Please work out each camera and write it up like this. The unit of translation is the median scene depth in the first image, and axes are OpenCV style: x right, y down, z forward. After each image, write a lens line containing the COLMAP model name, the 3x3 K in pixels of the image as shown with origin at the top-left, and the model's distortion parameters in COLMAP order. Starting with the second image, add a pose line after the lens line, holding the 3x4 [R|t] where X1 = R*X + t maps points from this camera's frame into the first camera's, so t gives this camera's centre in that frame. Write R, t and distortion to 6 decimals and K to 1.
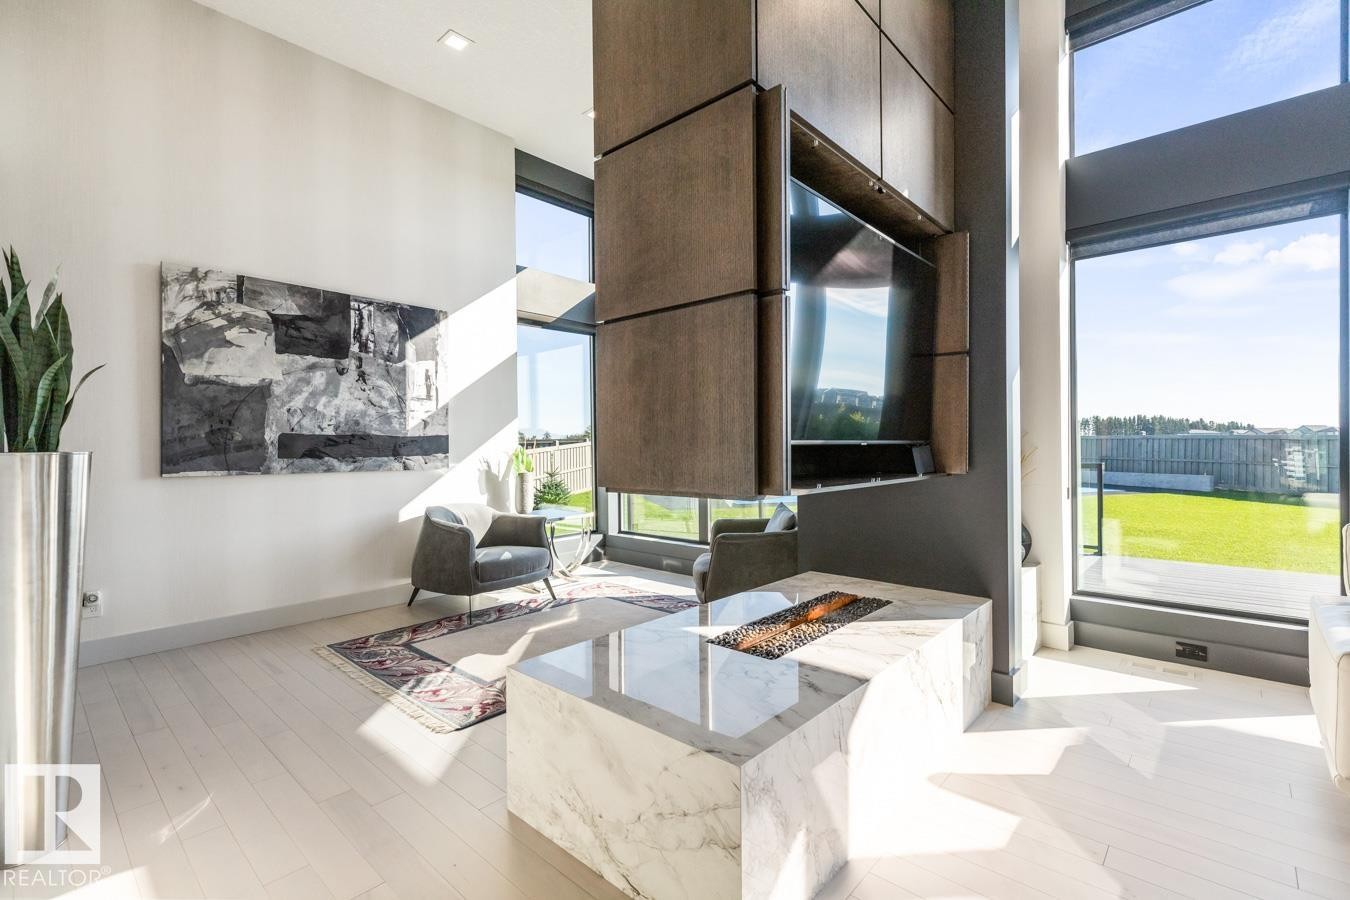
lens RADIAL K [[607.6, 0, 676.6], [0, 607.6, 455.5], [0, 0, 1]] dist [0.002165, -0.000024]
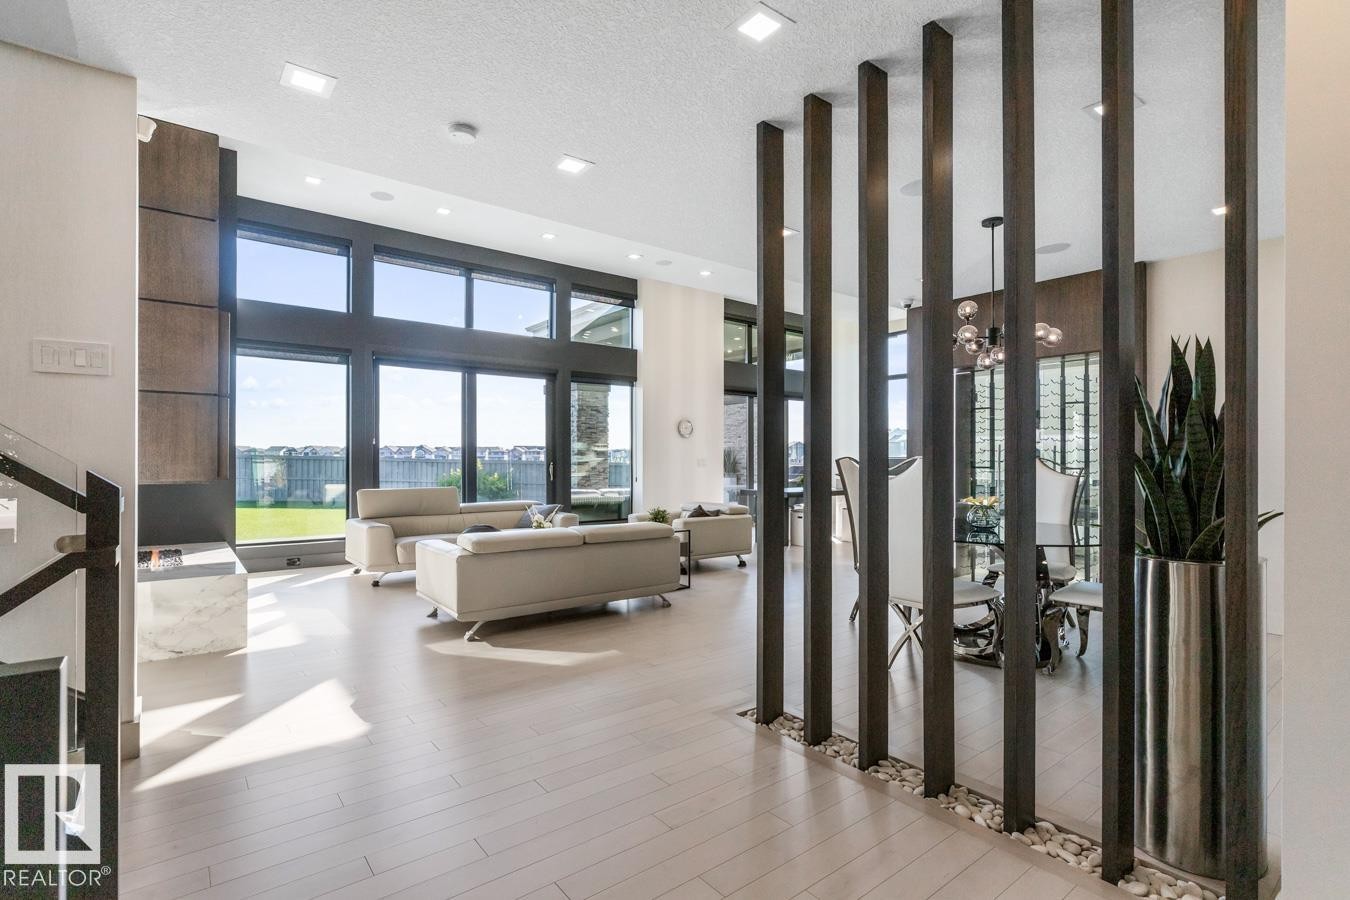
lens RADIAL K [[641.3, 0, 678.1], [0, 641.3, 458.5], [0, 0, 1]] dist [-0.001945, -0.000996]
pose [[0.164541, 0.013722, 0.986275, -0.813075], [0.009272, 0.999838, -0.015457, 0.014807], [-0.986327, 0.011688, 0.164387, -0.476995]]
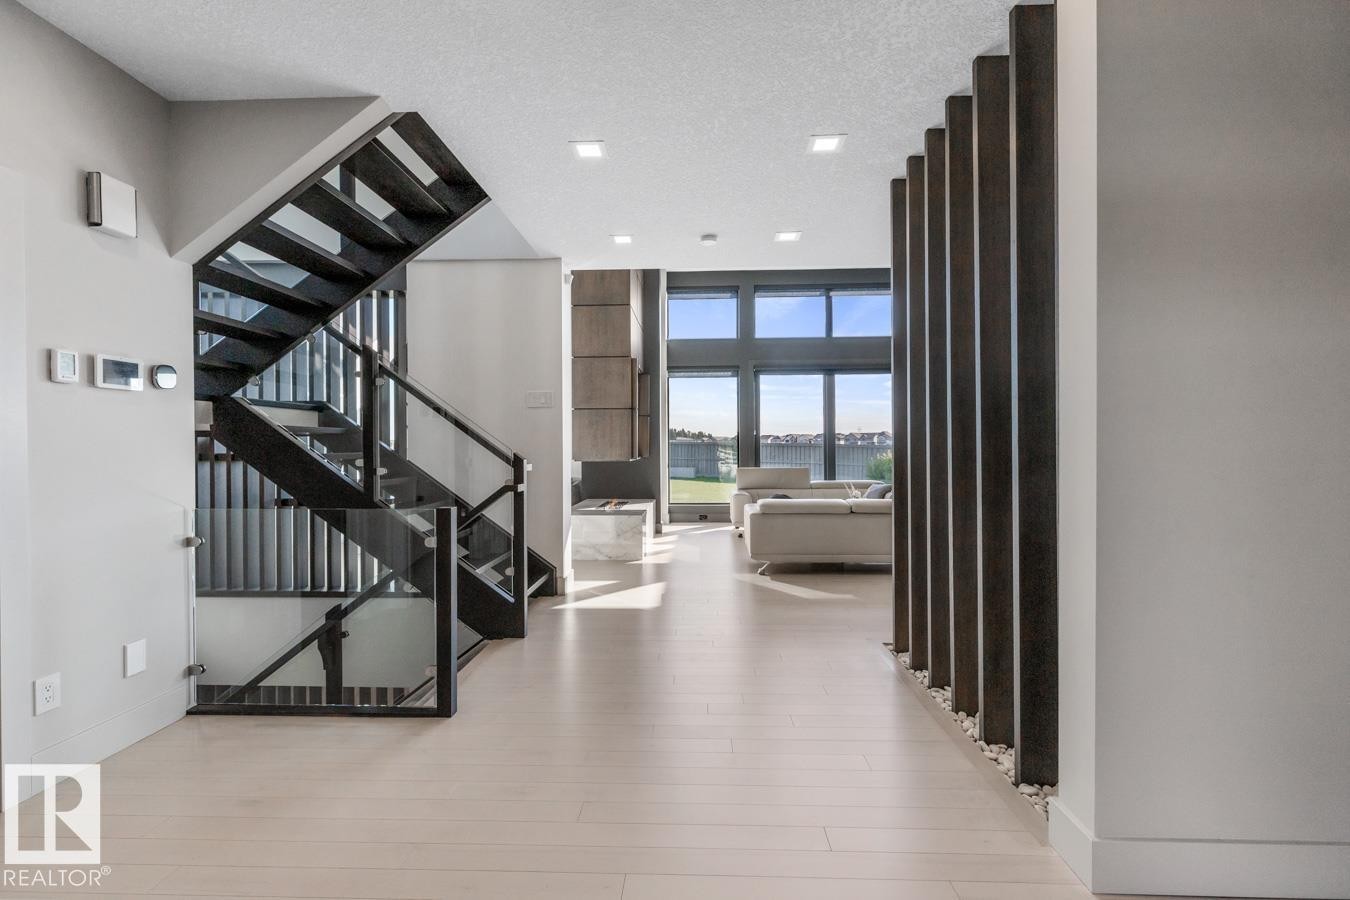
lens RADIAL K [[615.1, 0, 675.0], [0, 615.1, 450.0], [0, 0, 1]] dist [-0.003640, -0.000905]
pose [[0.765320, 0.004085, 0.643637, -0.892003], [0.003808, 0.999934, -0.010874, 0.019913], [-0.643638, 0.010773, 0.765254, -0.904083]]
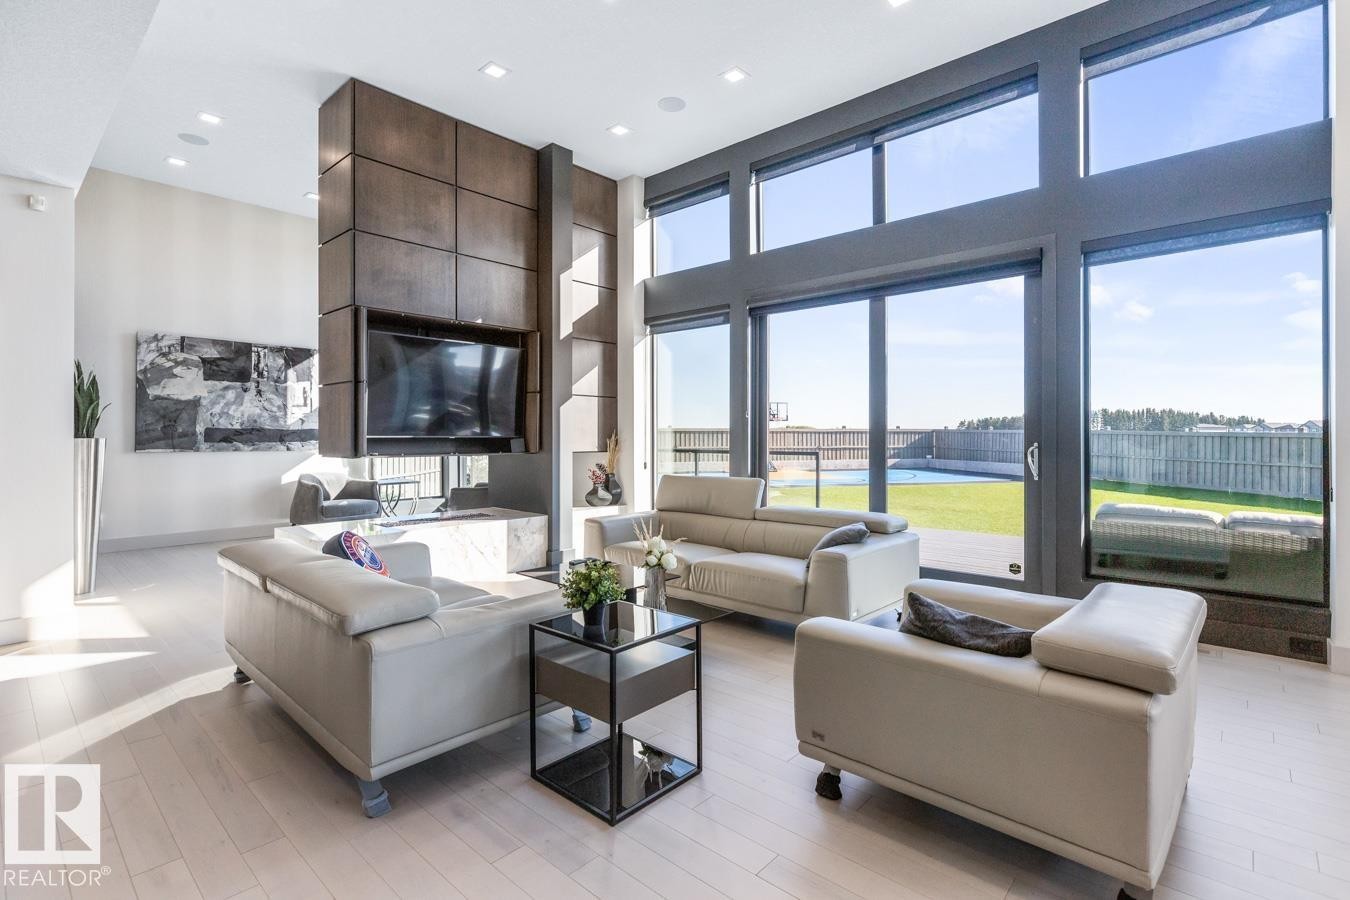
lens RADIAL K [[636.0, 0, 674.4], [0, 636.0, 440.2], [0, 0, 1]] dist [0.000214, -0.000365]
pose [[0.999949, 0.009037, -0.004506, 0.640205], [-0.009075, 0.999922, -0.008601, 0.002097], [0.004428, 0.008641, 0.999953, -0.740078]]
